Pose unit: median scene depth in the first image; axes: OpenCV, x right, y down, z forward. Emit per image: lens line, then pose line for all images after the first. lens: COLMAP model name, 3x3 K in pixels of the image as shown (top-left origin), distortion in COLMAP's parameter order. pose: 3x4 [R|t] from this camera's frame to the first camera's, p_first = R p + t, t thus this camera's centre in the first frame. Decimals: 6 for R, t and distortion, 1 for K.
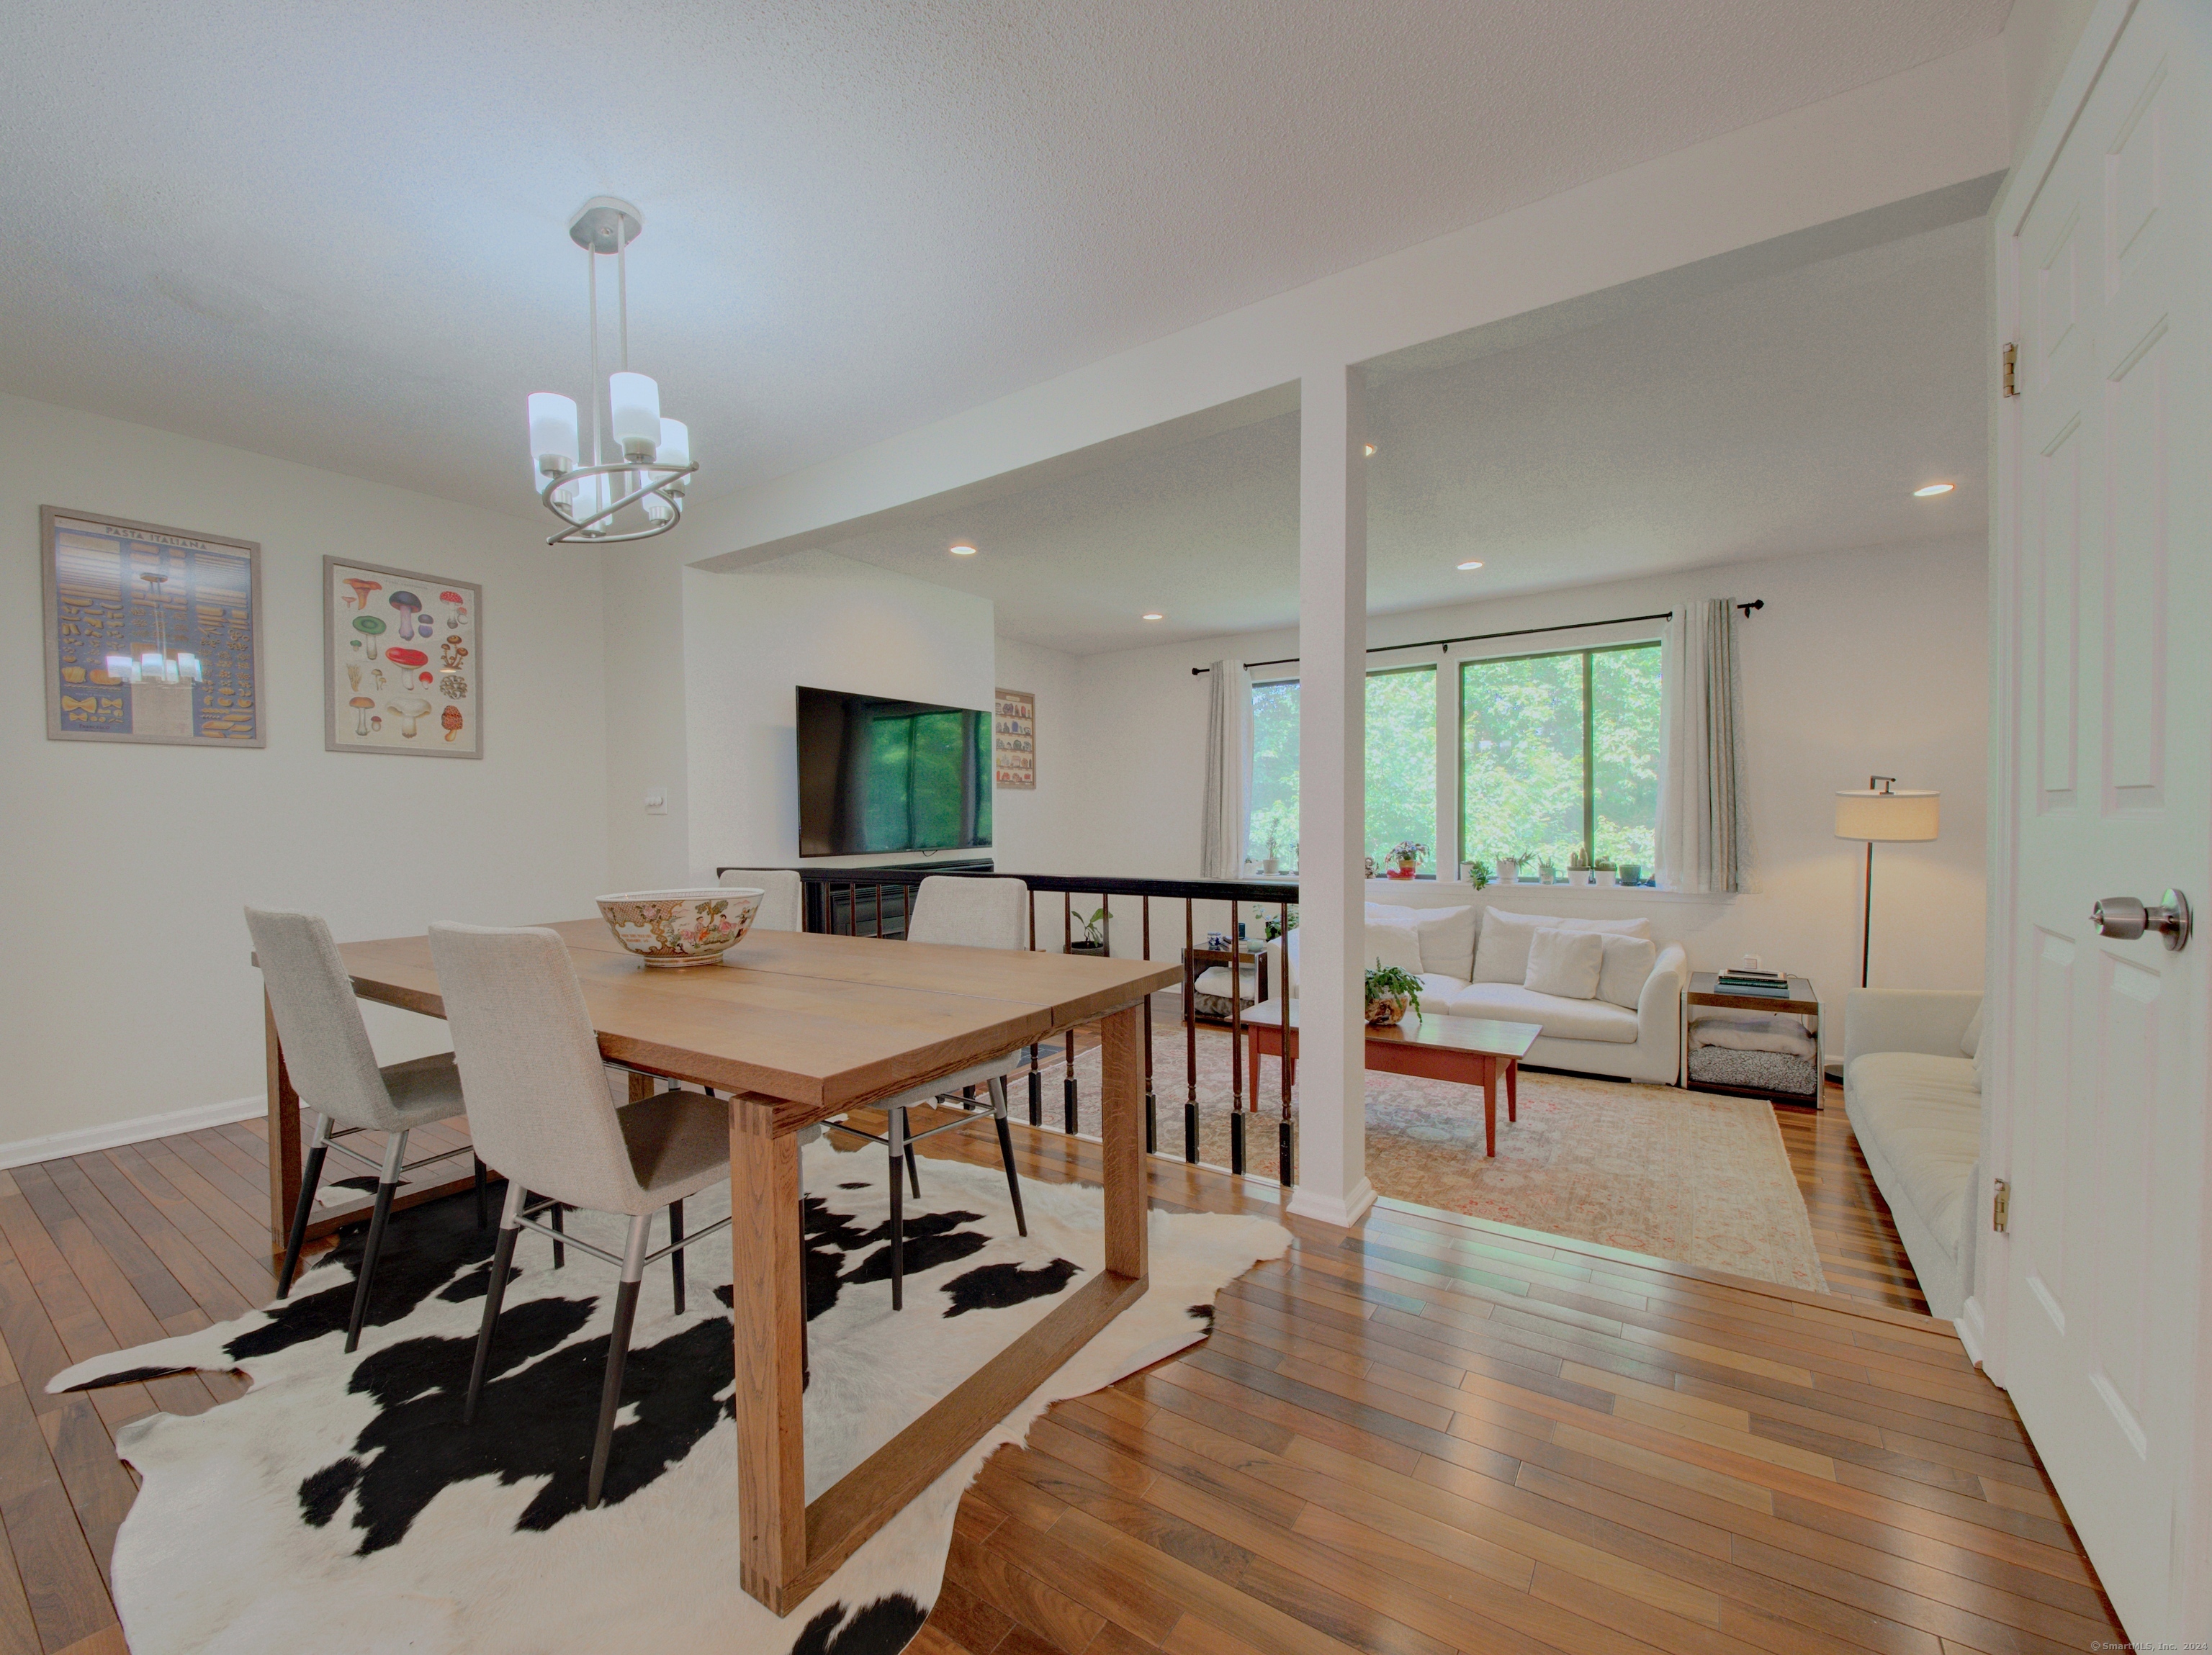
lens RADIAL K [[897.1, 0, 1051.9], [0, 897.1, 824.0], [0, 0, 1]] dist [0.008974, -0.000932]
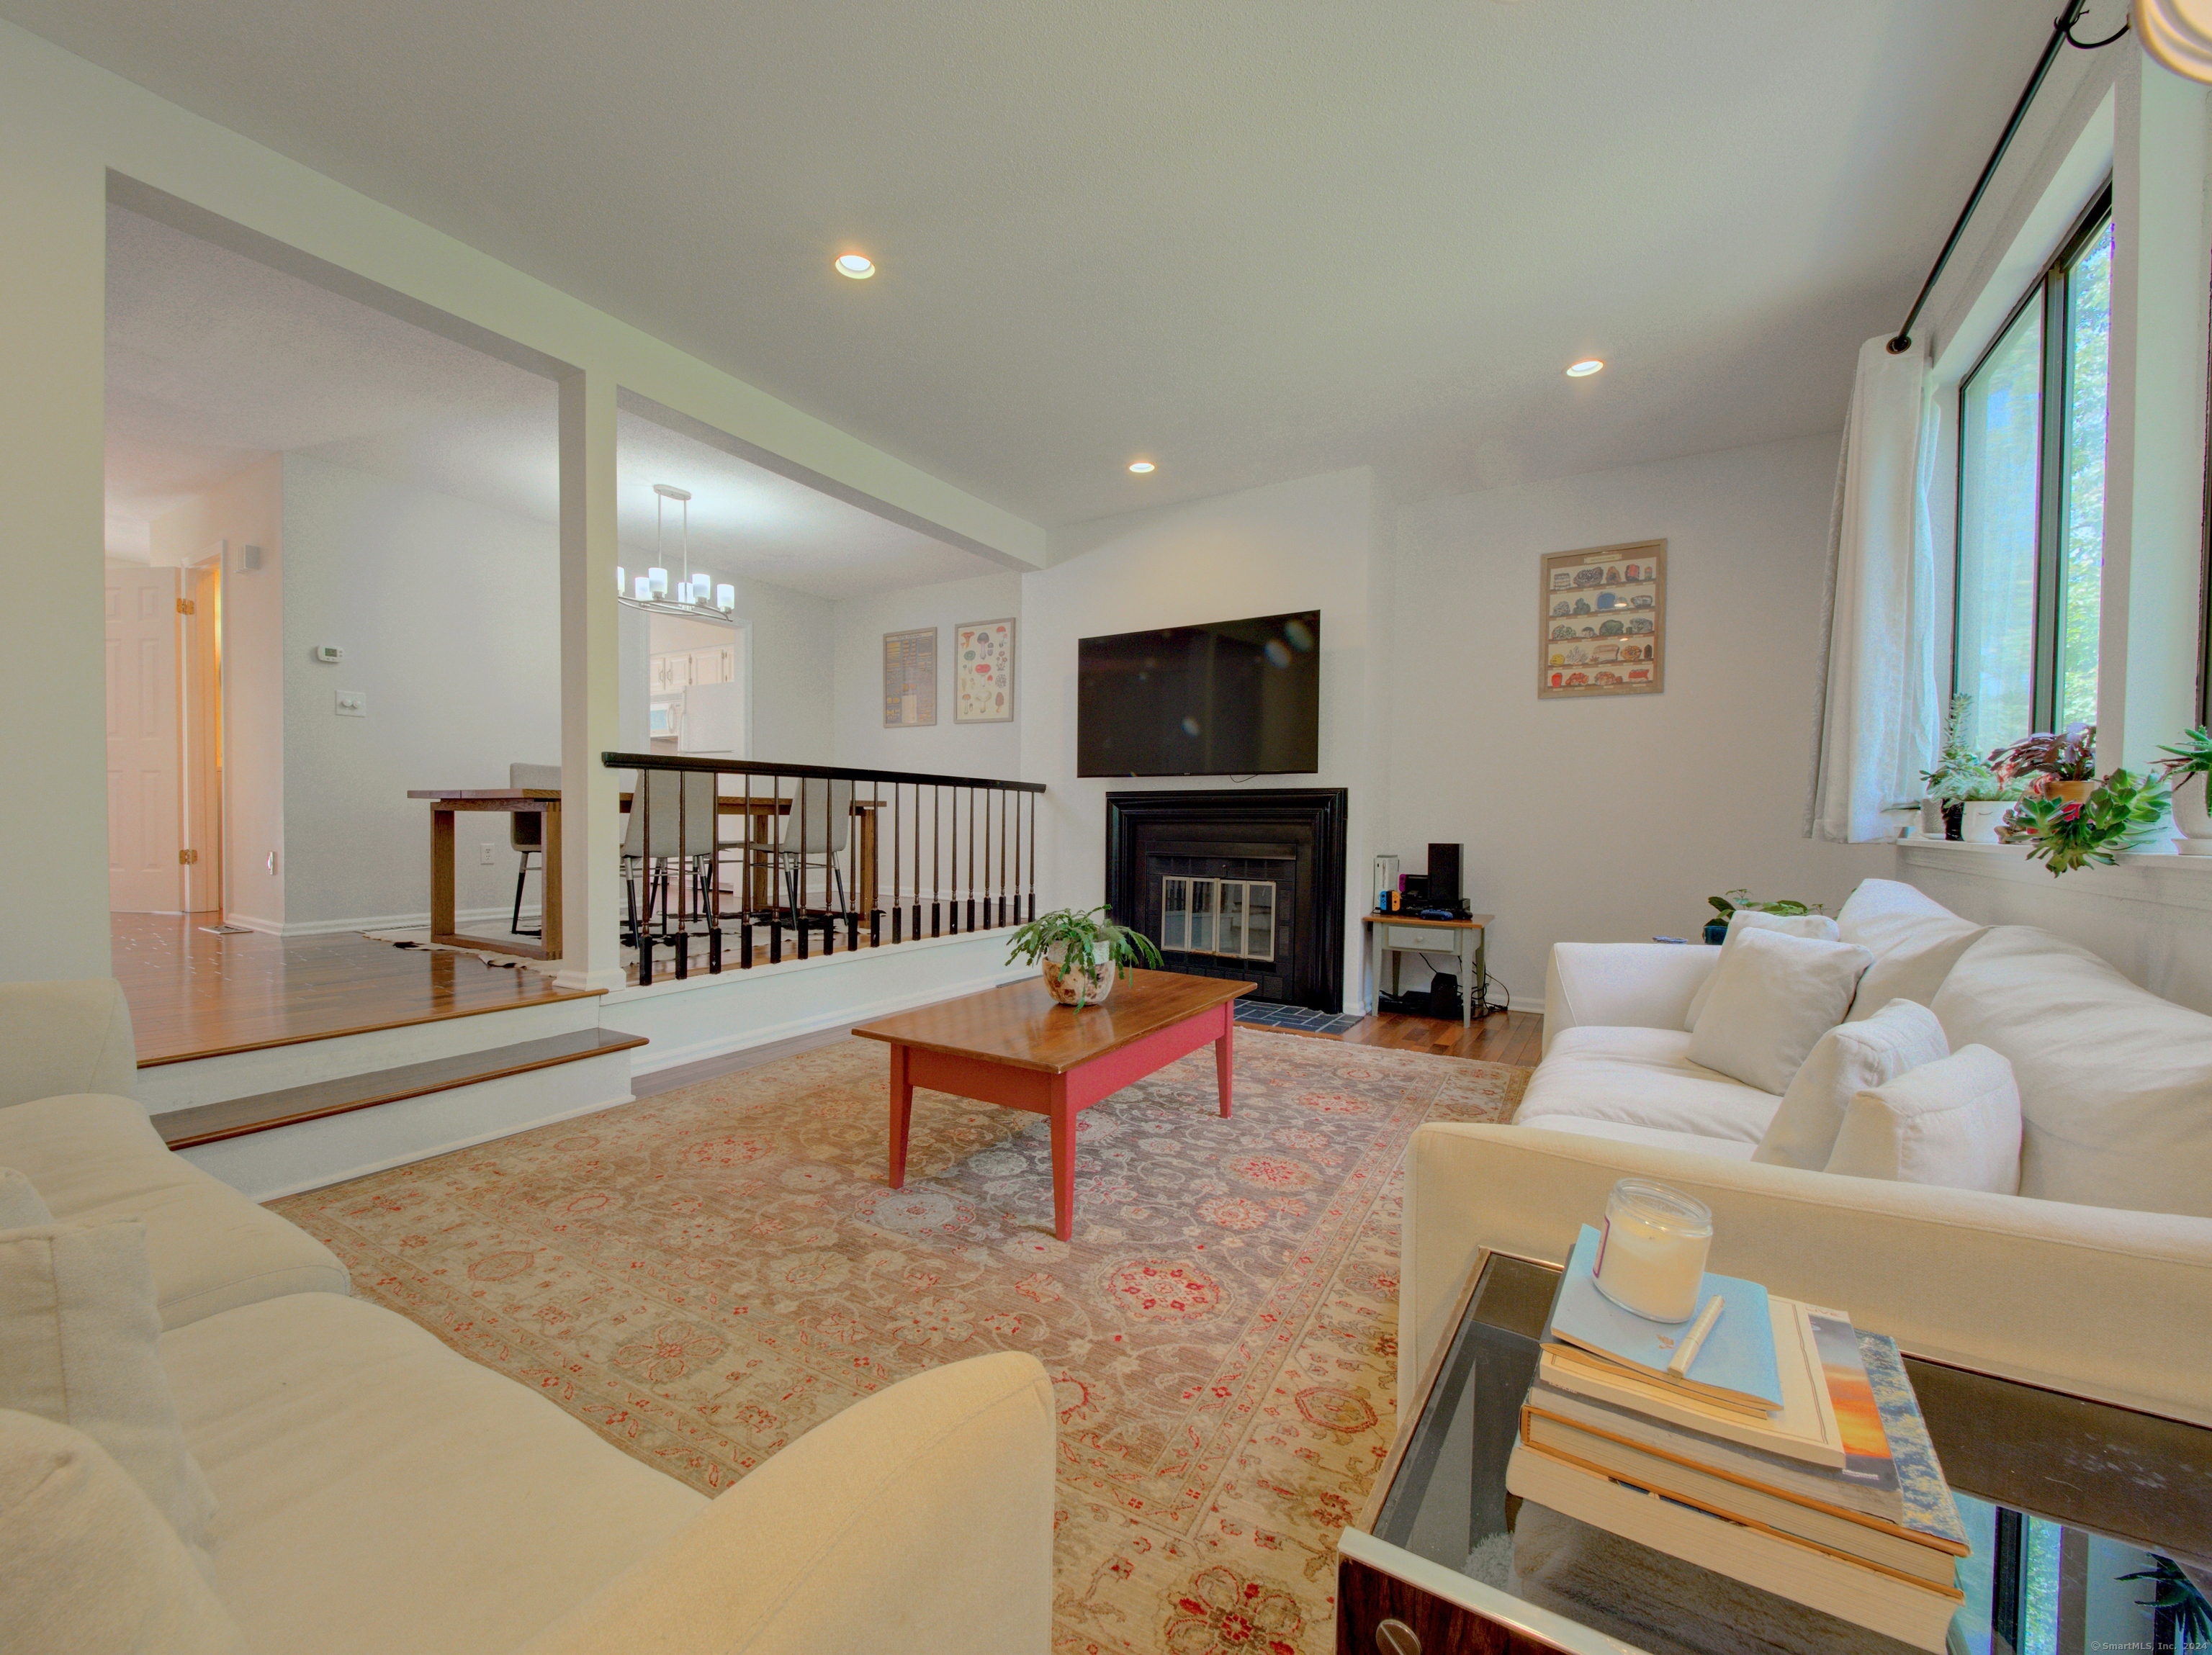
lens RADIAL K [[937.9, 0, 1121.8], [0, 937.9, 832.9], [0, 0, 1]] dist [0.011510, -0.001147]
pose [[0.063045, 0.018809, -0.997833, 1.266392], [-0.020144, 0.999643, 0.017570, 0.114123], [0.997807, 0.018993, 0.063401, 1.217590]]
